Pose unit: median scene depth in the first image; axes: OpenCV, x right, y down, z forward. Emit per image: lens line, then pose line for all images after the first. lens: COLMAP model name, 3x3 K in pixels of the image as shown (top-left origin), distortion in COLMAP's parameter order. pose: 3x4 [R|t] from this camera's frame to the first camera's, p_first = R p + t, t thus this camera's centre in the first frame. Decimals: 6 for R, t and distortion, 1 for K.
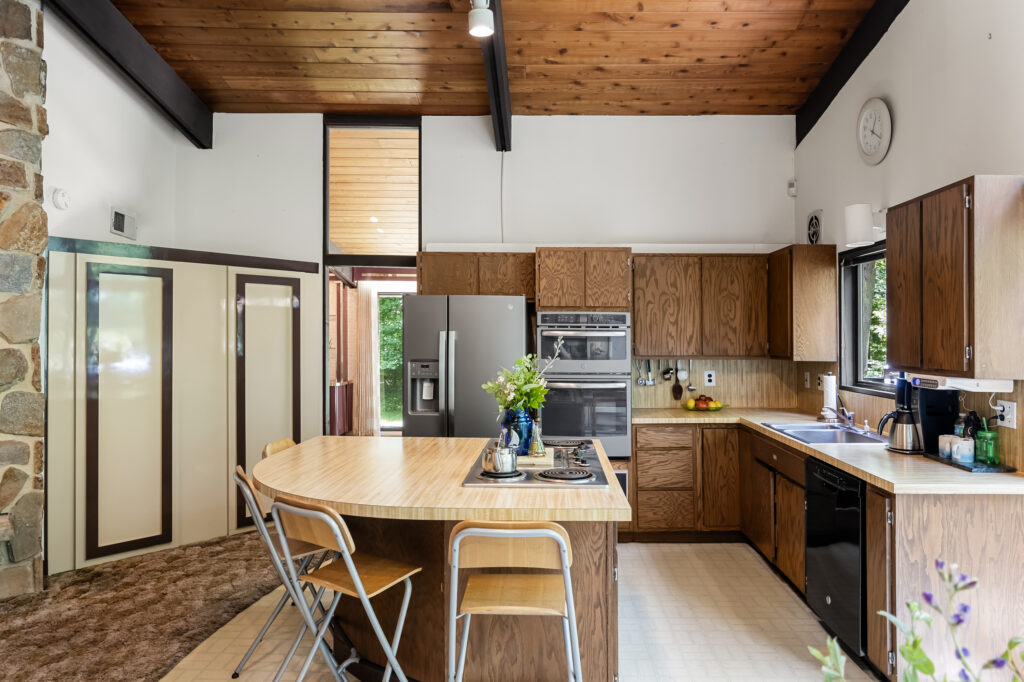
lens RADIAL K [[641.7, 0, 512.0], [0, 641.7, 341.0], [0, 0, 1]] dist [0.002397, -0.000127]
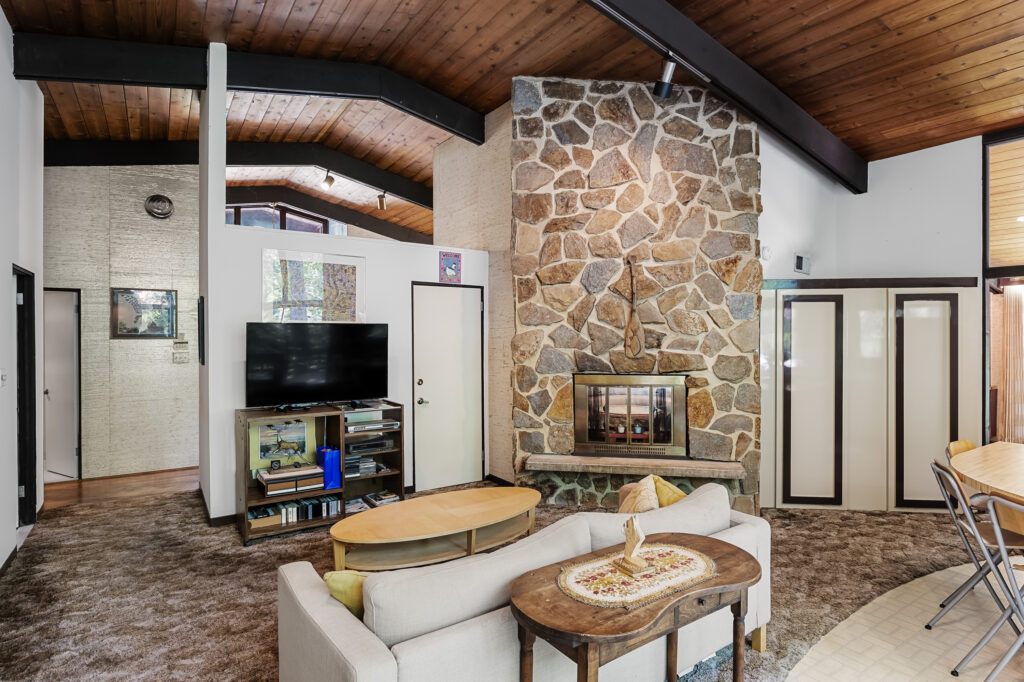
lens RADIAL K [[535.6, 0, 512.0], [0, 535.6, 341.0], [0, 0, 1]] dist [-0.002597, -0.000626]
pose [[0.600769, 0.002296, -0.799419, -0.063283], [0.002154, 0.999988, 0.004491, -0.023611], [0.799419, -0.004420, 0.600757, -0.170823]]
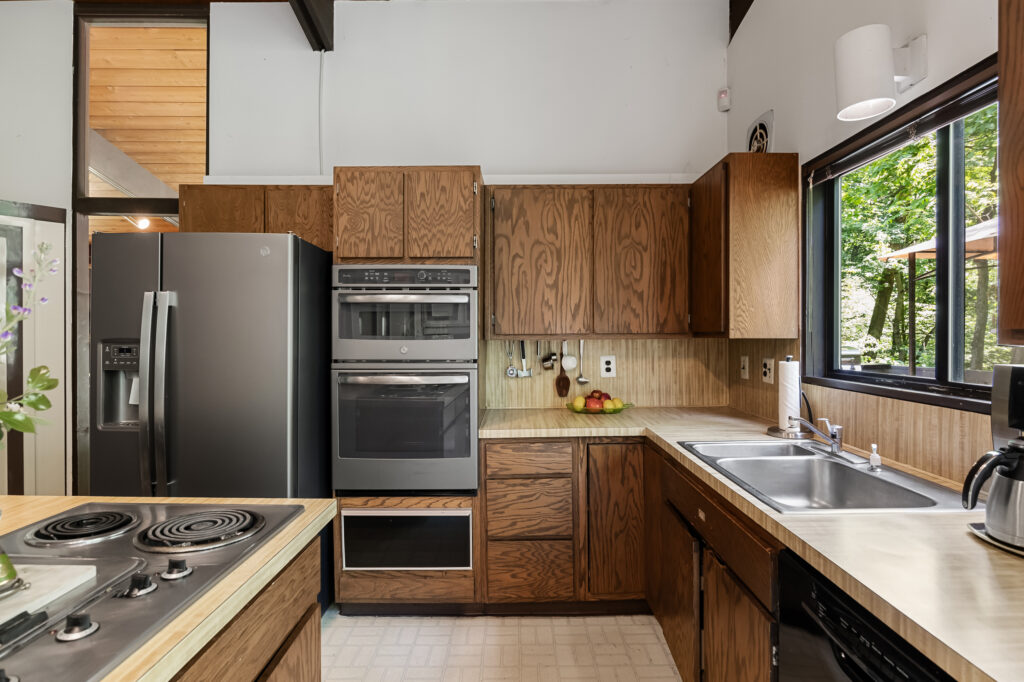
lens RADIAL K [[457.8, 0, 512.0], [0, 457.8, 354.8], [0, 0, 1]] dist [-0.000597, -0.000108]
pose [[0.999888, -0.007231, 0.013086, 0.212962], [0.006774, 0.999379, 0.034586, 0.029299], [-0.013328, -0.034494, 0.999316, 0.538054]]
